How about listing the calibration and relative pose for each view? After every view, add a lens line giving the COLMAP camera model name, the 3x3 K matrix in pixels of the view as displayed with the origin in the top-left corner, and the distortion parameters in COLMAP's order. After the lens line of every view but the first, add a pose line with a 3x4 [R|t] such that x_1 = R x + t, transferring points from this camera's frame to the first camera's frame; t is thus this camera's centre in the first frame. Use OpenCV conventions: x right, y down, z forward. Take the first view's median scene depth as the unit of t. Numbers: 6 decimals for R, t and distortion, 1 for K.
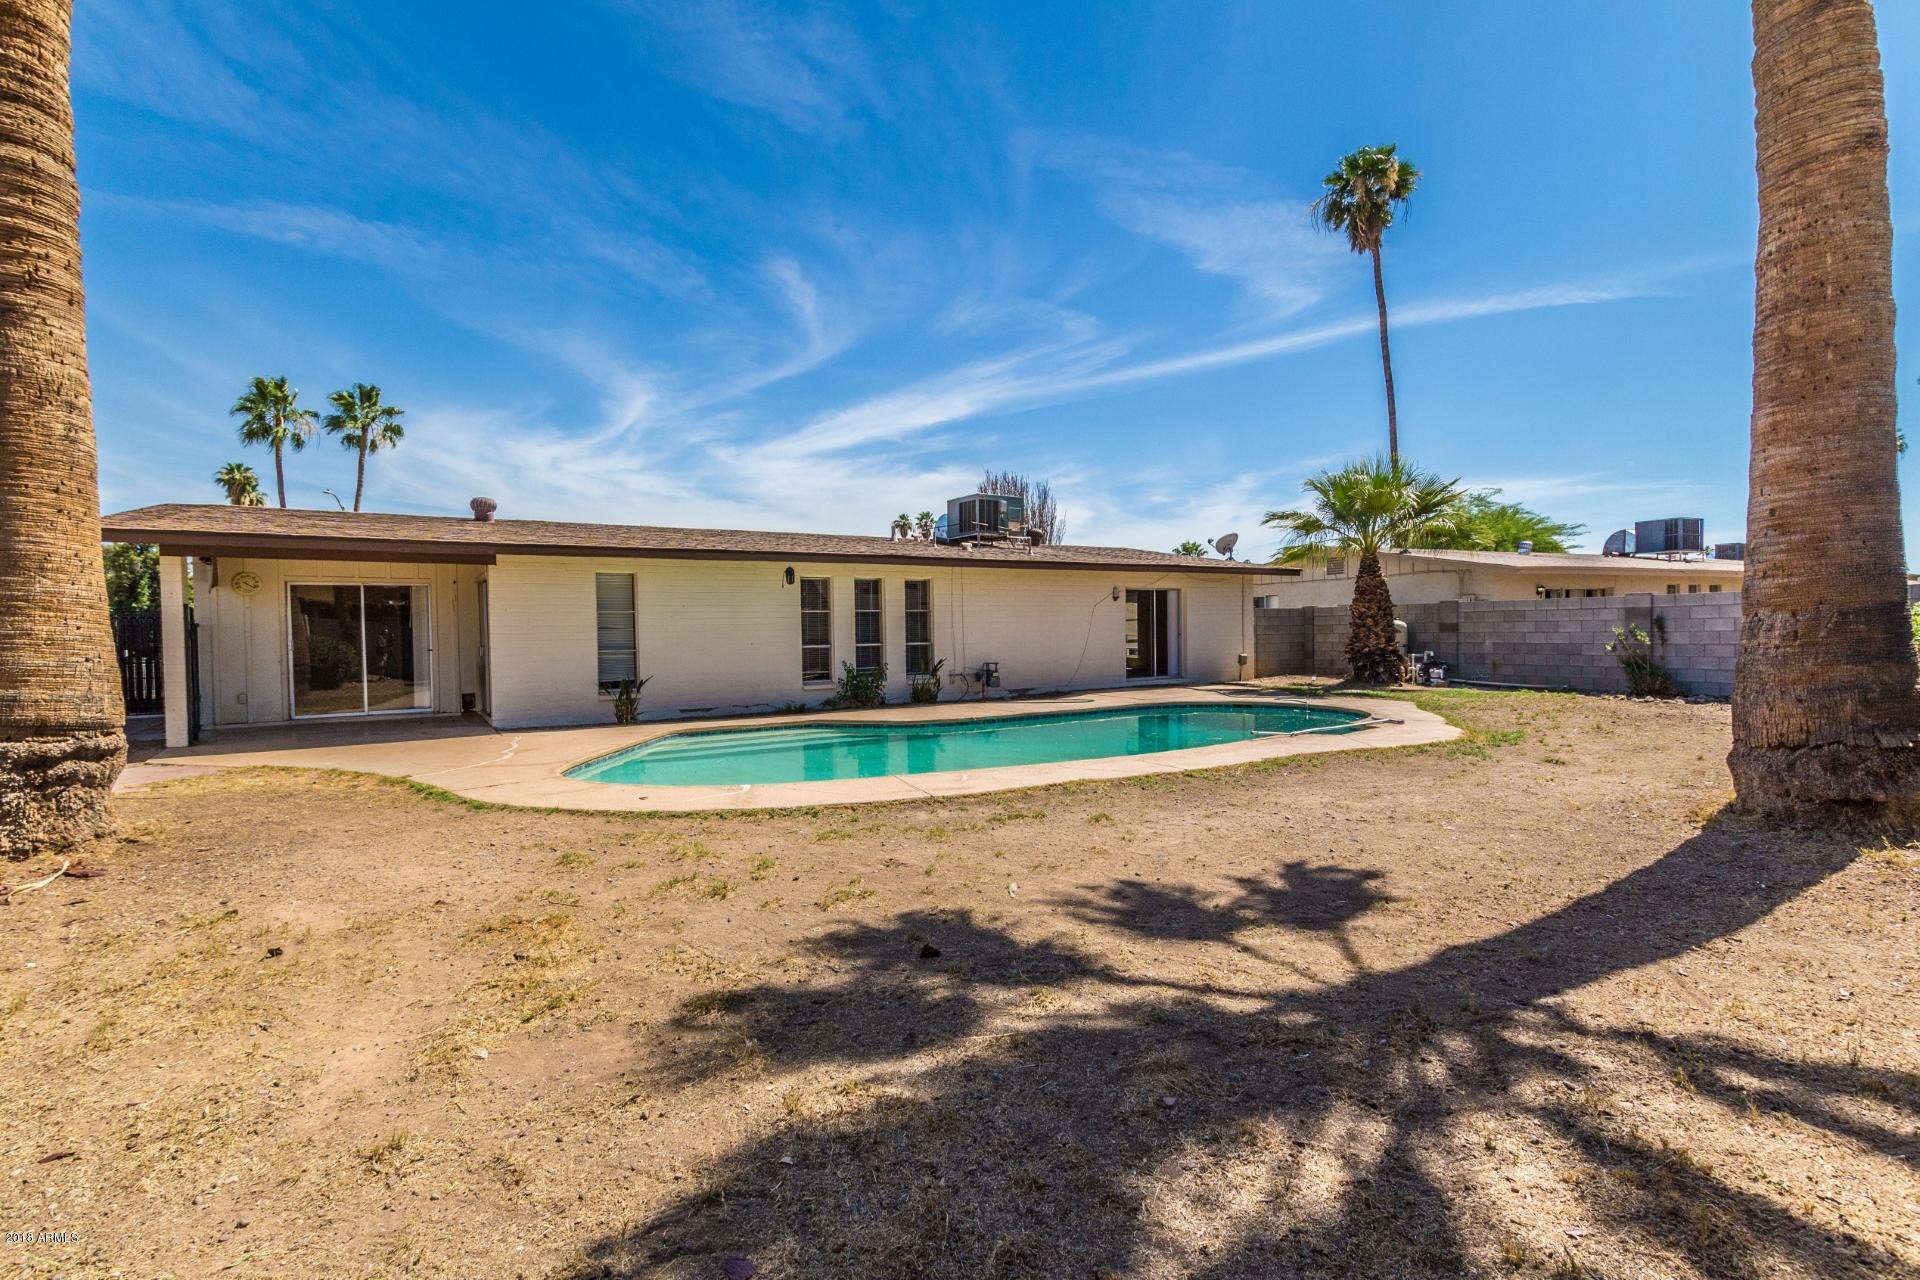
lens RADIAL K [[898.3, 0, 947.8], [0, 898.3, 636.2], [0, 0, 1]] dist [0.008825, -0.001676]
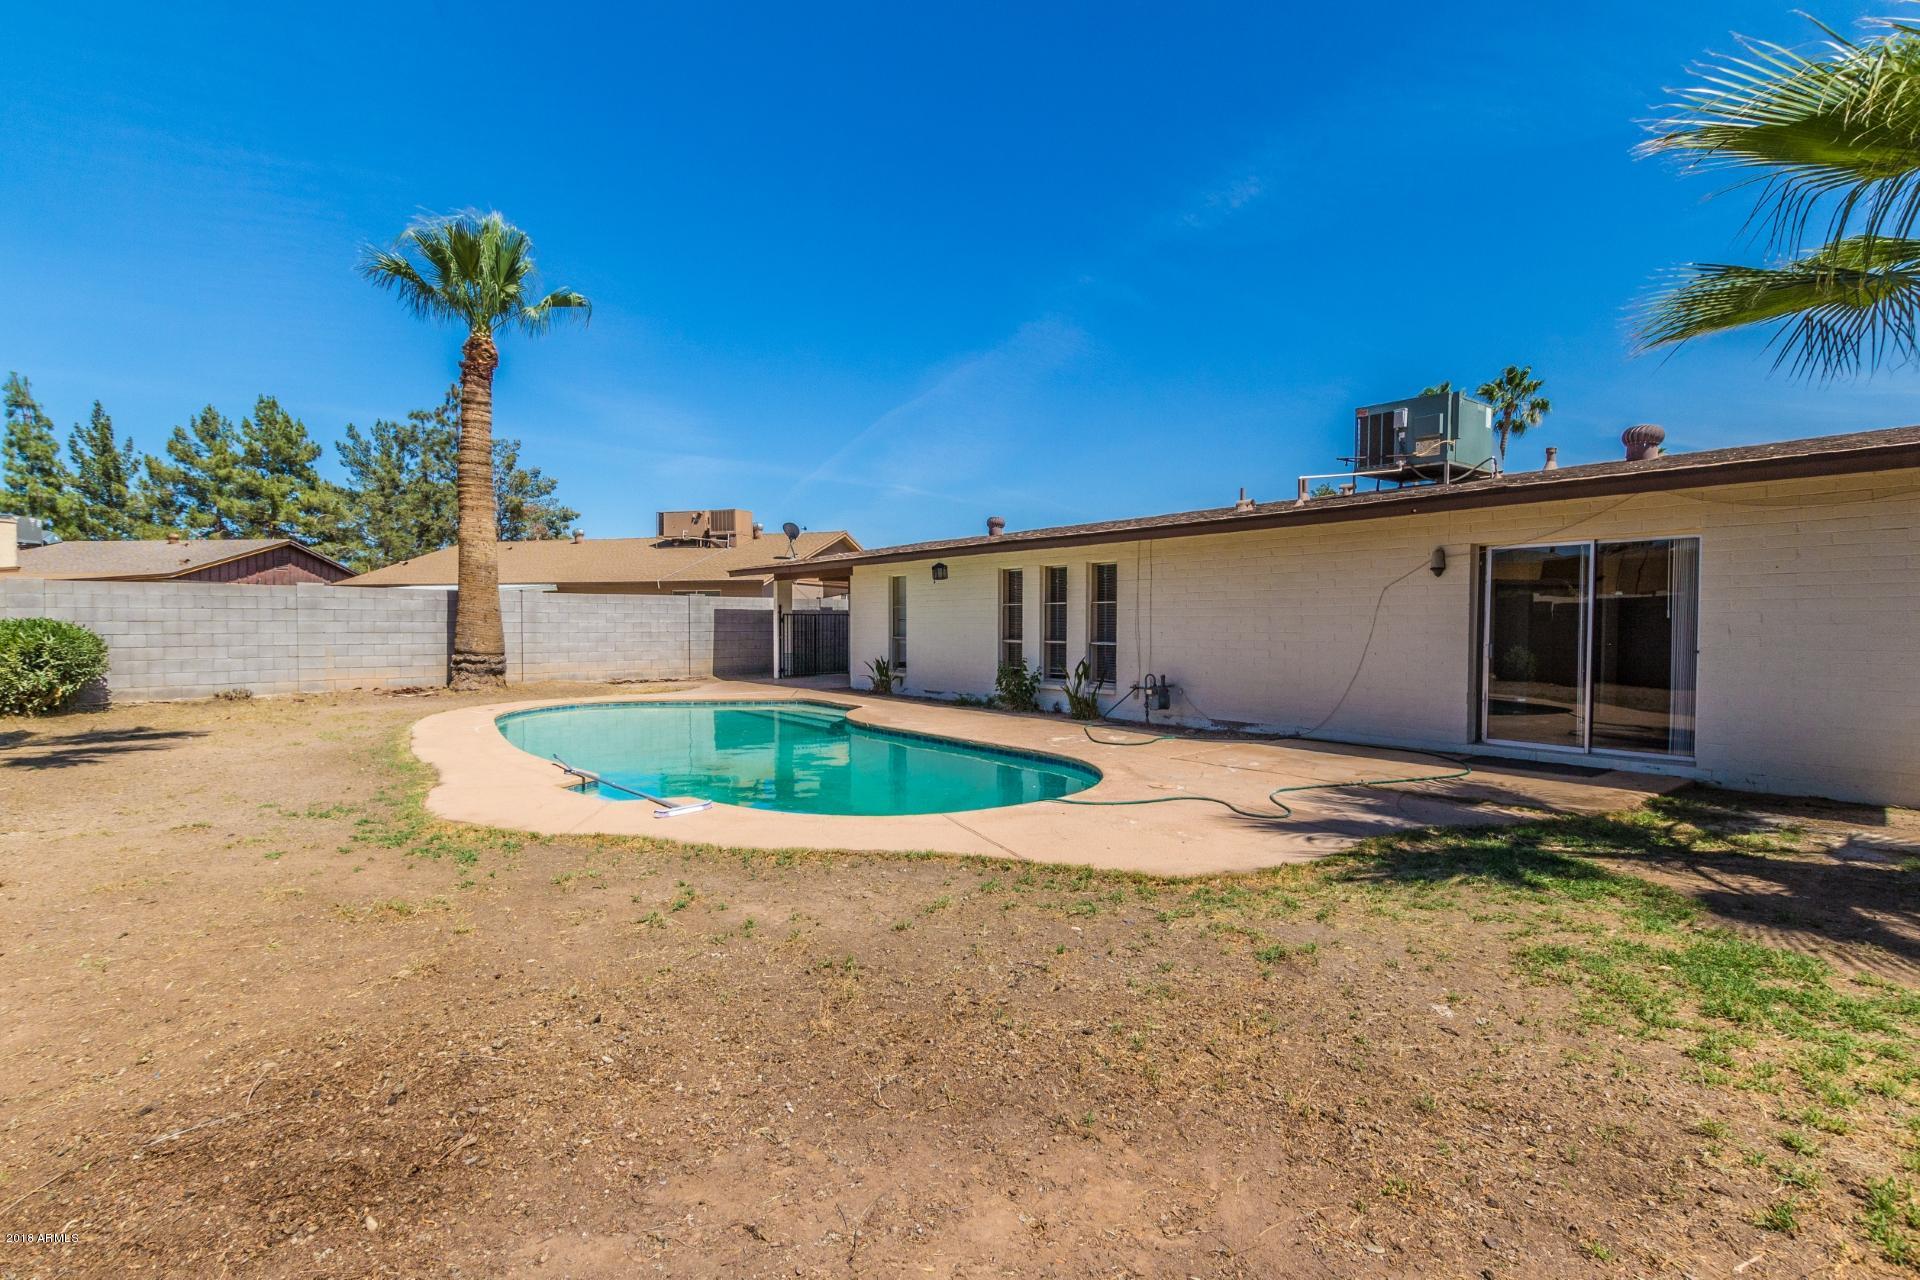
lens RADIAL K [[898.3, 0, 970.4], [0, 898.3, 647.6], [0, 0, 1]] dist [0.008825, -0.001676]
pose [[0.120391, 0.044278, -0.991739, 0.748239], [-0.011549, 0.999000, 0.043200, -0.021096], [0.992659, 0.006253, 0.120782, 0.787076]]
